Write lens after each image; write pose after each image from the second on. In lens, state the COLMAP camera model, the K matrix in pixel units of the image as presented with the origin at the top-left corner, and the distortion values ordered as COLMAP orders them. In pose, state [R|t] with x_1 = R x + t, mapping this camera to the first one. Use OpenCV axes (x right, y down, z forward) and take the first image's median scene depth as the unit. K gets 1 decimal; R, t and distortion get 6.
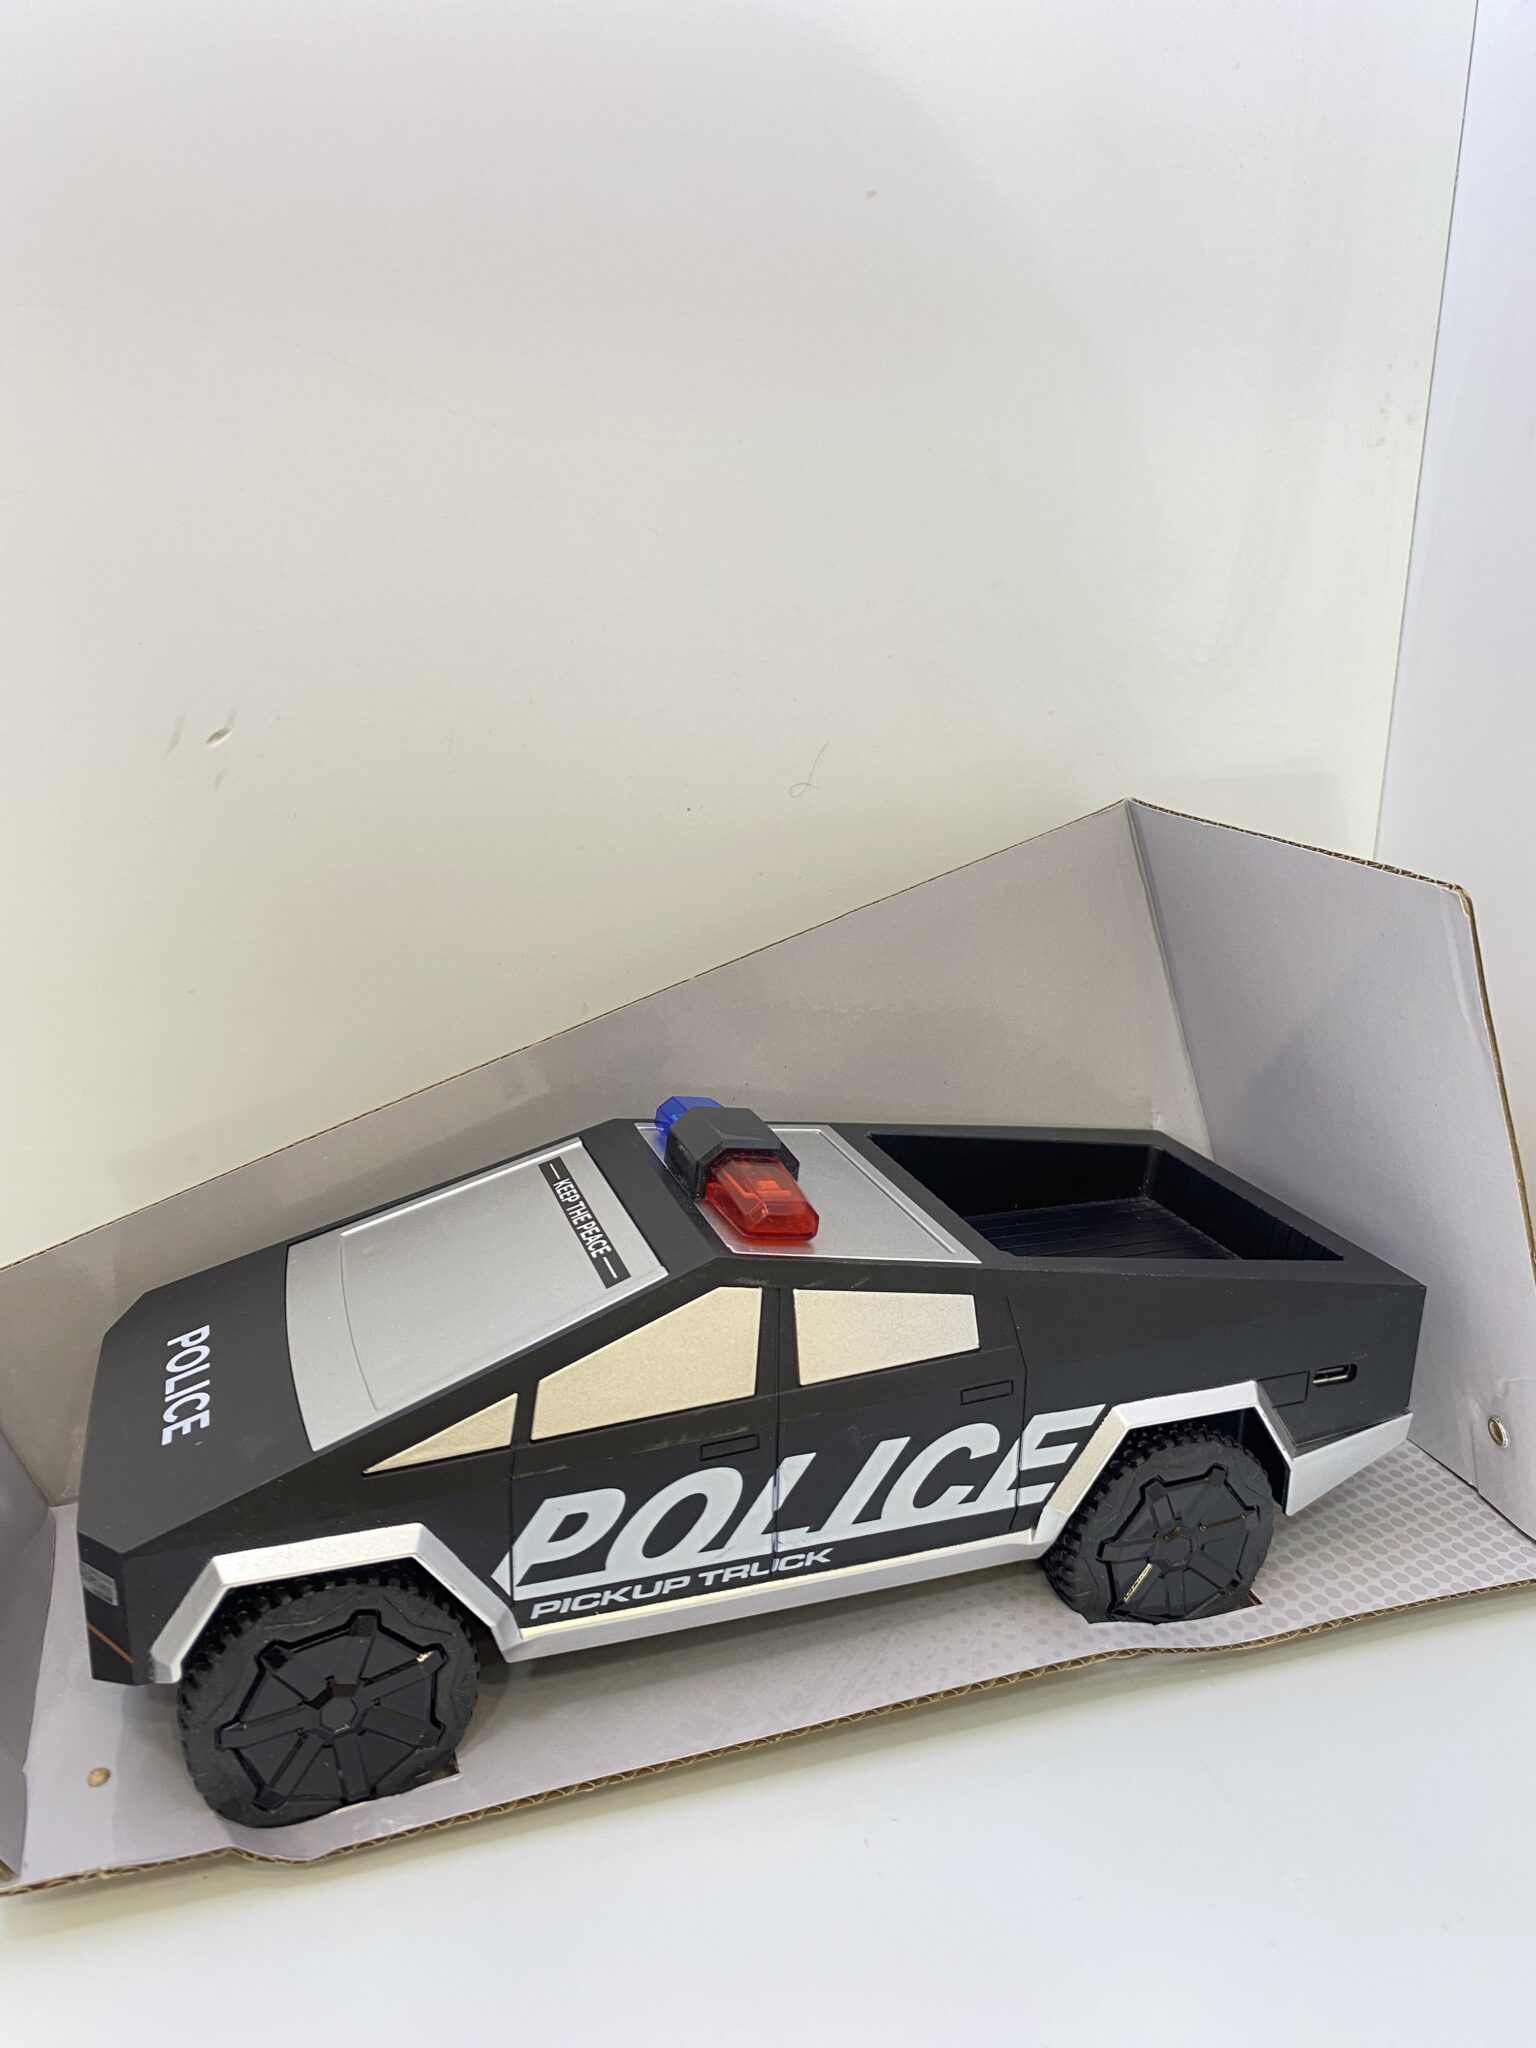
lens RADIAL K [[1584.8, 0, 795.6], [0, 1584.8, 1028.0], [0, 0, 1]] dist [0.003519, 0.001855]
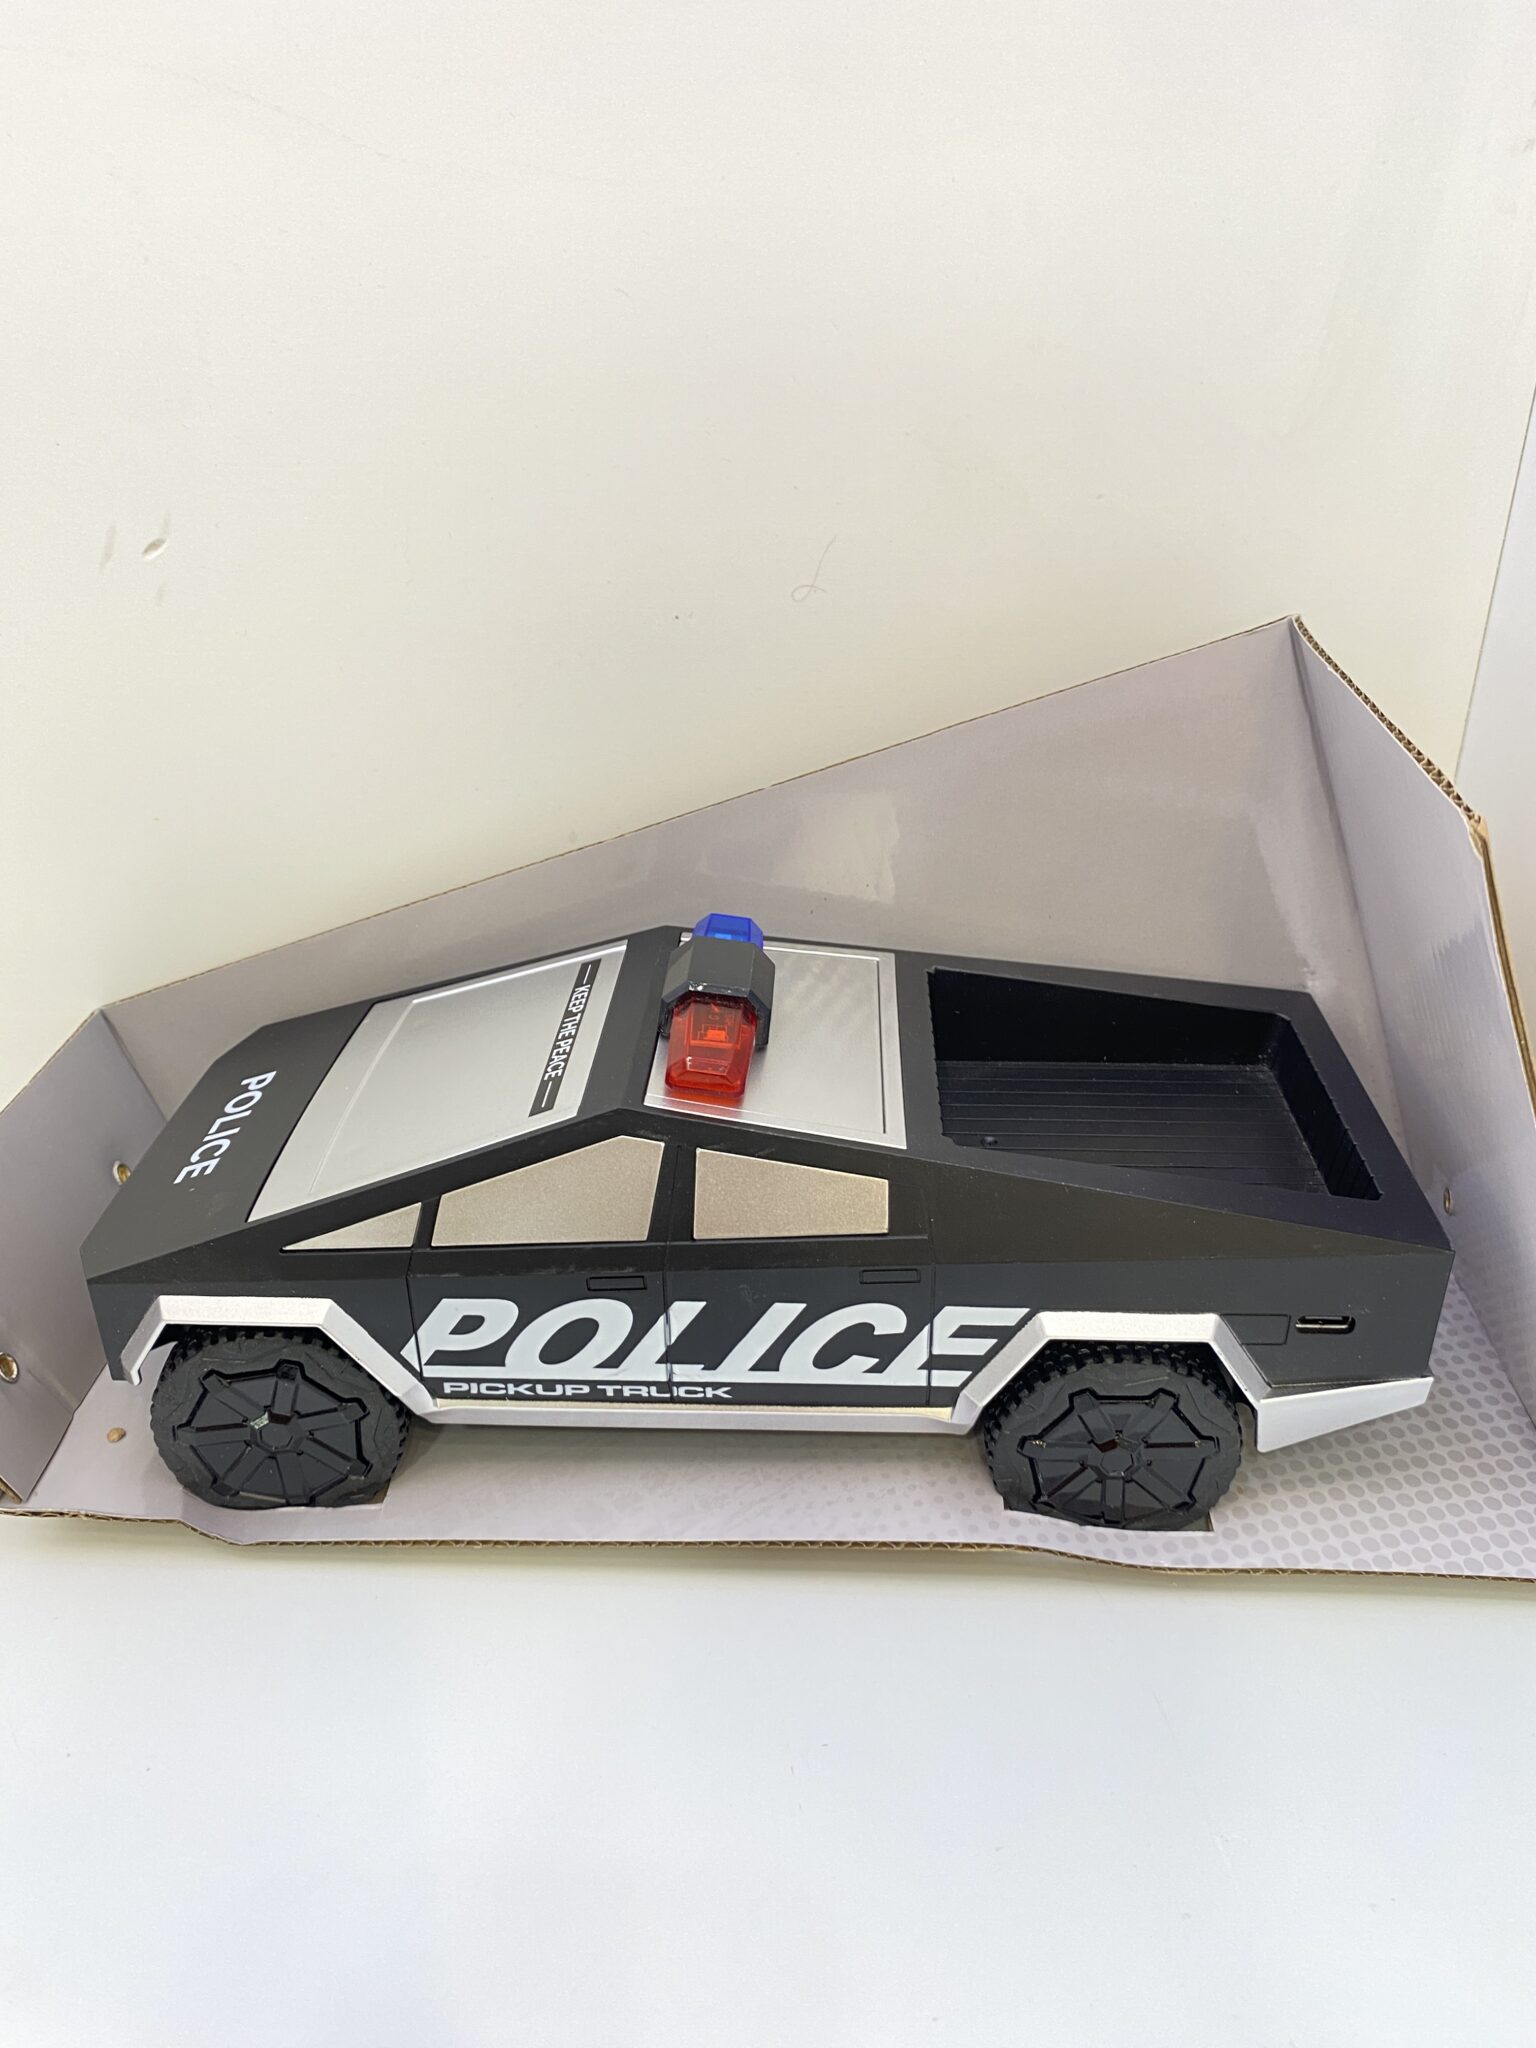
lens RADIAL K [[1575.3, 0, 795.4], [0, 1575.3, 1028.1], [0, 0, 1]] dist [0.135340, -0.358400]
pose [[0.930538, 0.153304, -0.332562, 0.374498], [-0.076871, 0.969694, 0.231915, -0.144854], [0.358037, -0.190241, 0.914121, 0.112916]]
